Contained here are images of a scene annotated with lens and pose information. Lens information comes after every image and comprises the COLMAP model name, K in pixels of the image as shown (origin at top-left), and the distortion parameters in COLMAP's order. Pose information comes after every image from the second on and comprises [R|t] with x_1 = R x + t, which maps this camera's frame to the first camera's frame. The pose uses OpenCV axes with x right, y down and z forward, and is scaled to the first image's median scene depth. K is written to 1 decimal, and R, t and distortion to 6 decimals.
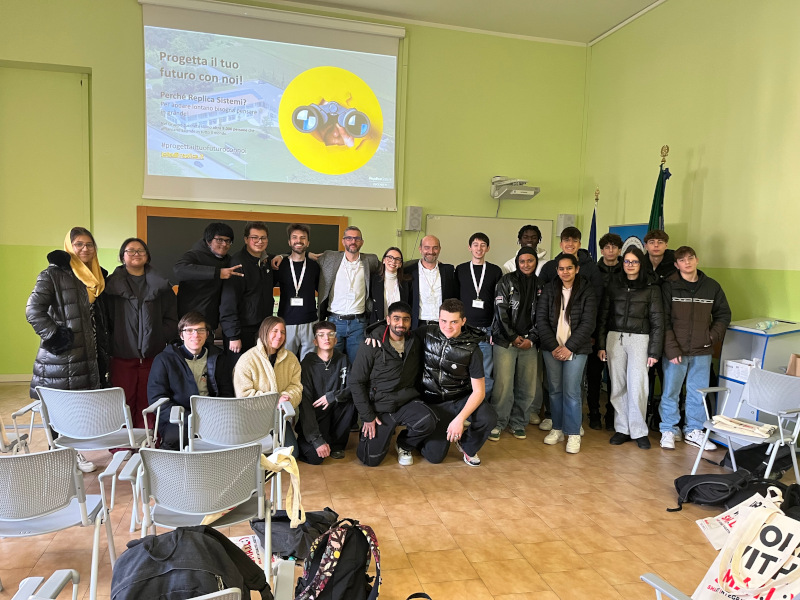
lens RADIAL K [[610.5, 0, 400.0], [0, 610.5, 300.0], [0, 0, 1]] dist [0.015122, -0.001022]
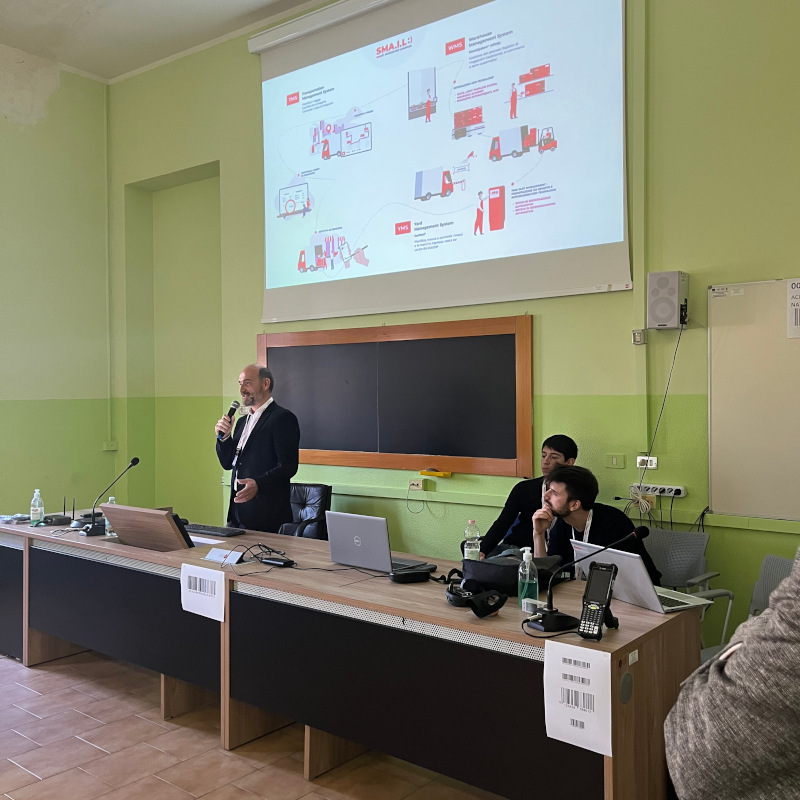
lens RADIAL K [[817.0, 0, 400.0], [0, 817.0, 400.0], [0, 0, 1]] dist [0.033080, -0.010067]
pose [[0.587755, -0.030532, -0.808462, 0.415802], [-0.029848, 0.997789, -0.059382, -0.027102], [0.808488, 0.059033, 0.585544, 0.572484]]
